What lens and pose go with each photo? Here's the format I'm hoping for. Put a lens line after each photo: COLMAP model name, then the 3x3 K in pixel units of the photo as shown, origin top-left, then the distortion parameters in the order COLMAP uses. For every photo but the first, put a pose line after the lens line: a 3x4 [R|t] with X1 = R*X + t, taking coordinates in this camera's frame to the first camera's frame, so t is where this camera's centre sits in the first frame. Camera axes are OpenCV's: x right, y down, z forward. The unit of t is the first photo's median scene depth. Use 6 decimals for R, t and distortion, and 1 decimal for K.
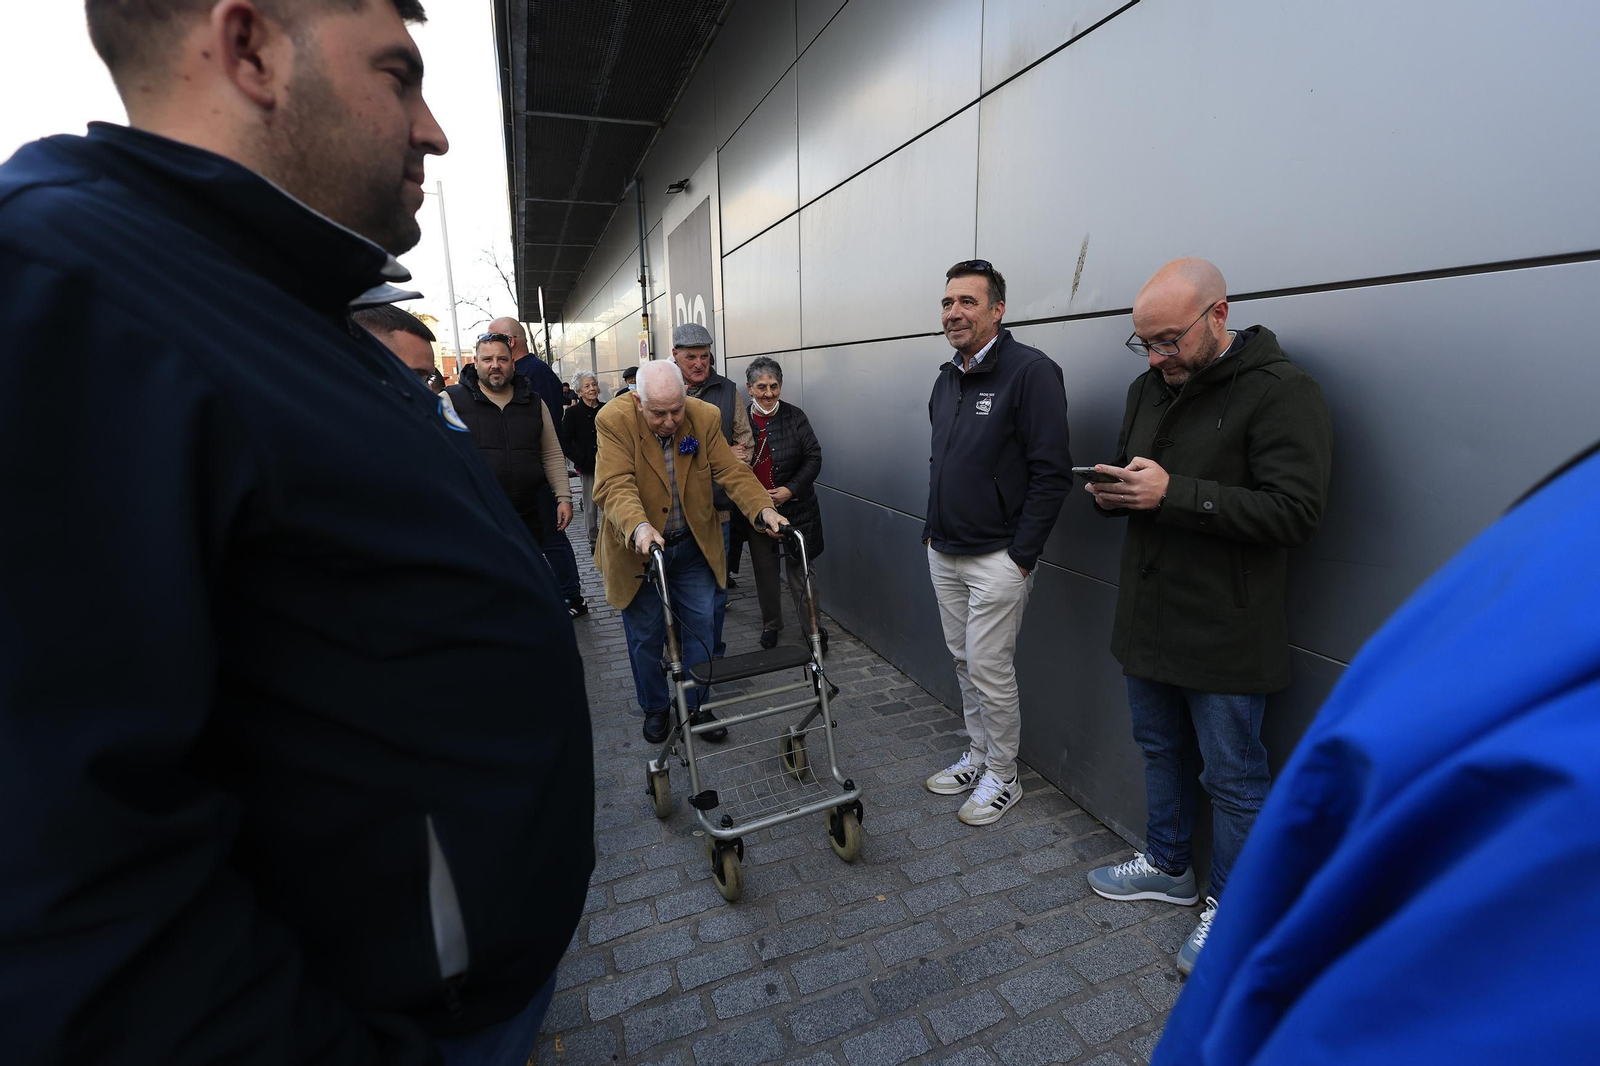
lens RADIAL K [[726.9, 0, 803.9], [0, 726.9, 537.7], [0, 0, 1]] dist [0.013469, 0.000409]
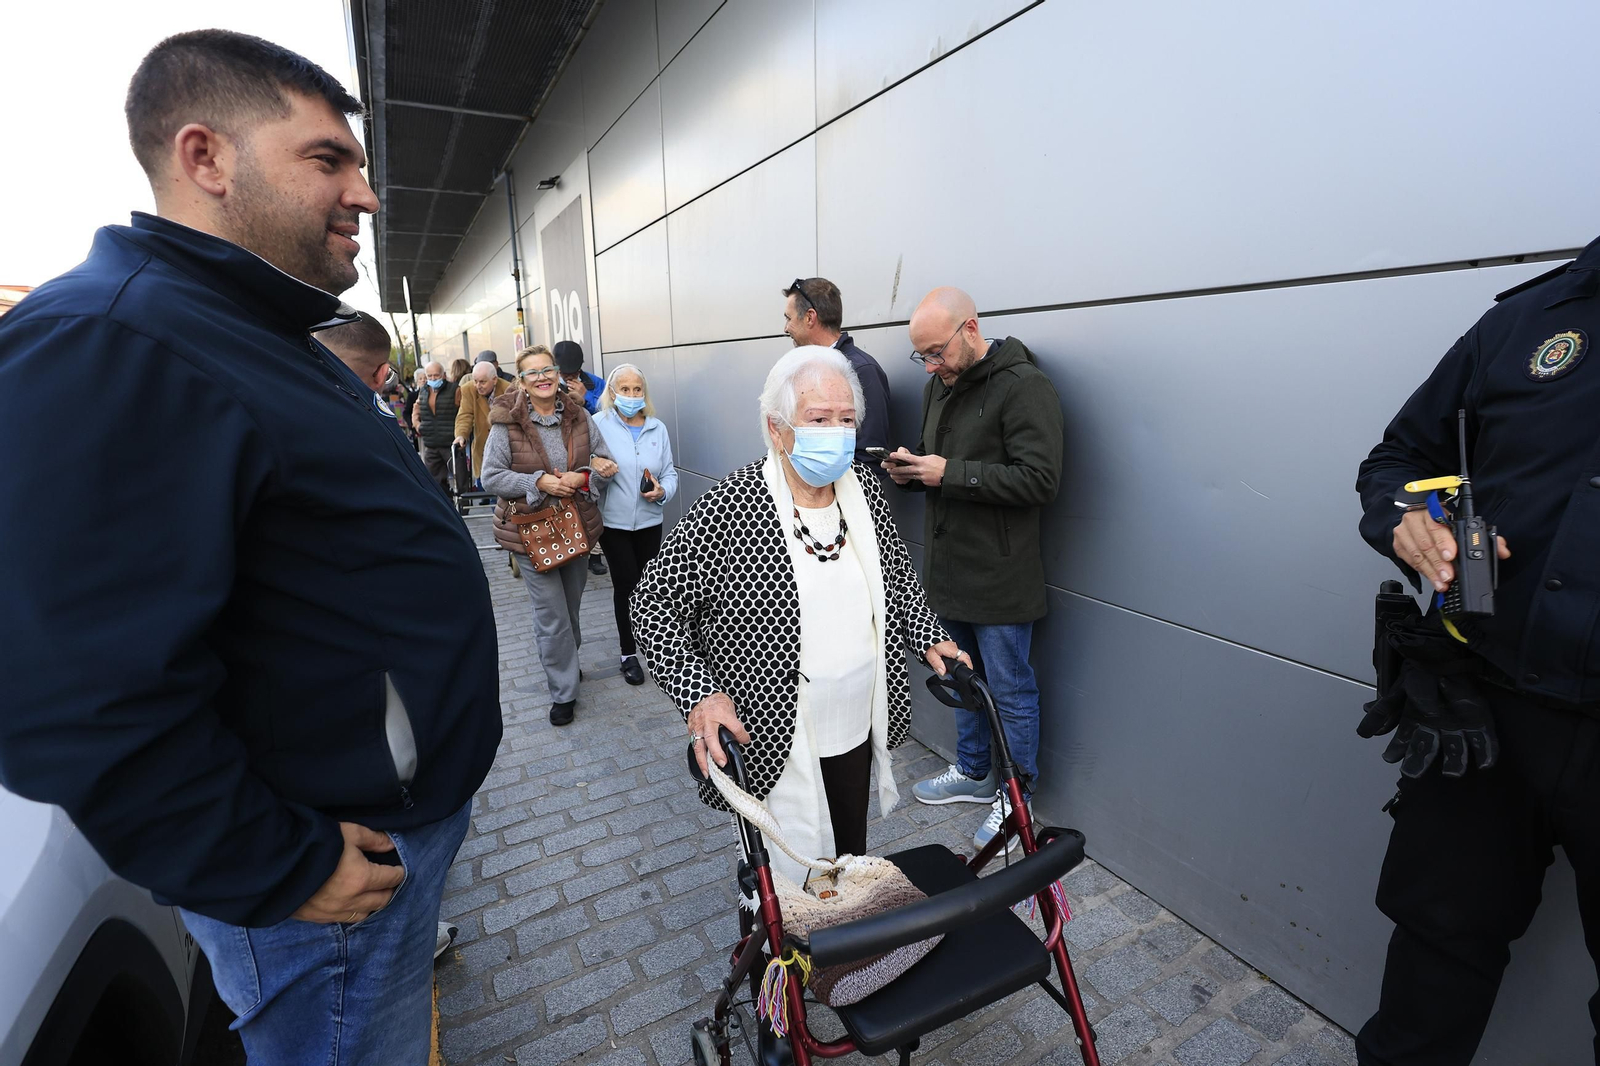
lens RADIAL K [[748.9, 0, 800.0], [0, 748.9, 533.0], [0, 0, 1]] dist [0.002639, 0.000319]
pose [[0.990890, -0.034704, 0.130129, 0.057353], [0.034655, 0.999396, 0.002641, 0.031006], [-0.130142, 0.001893, 0.991494, -0.208466]]
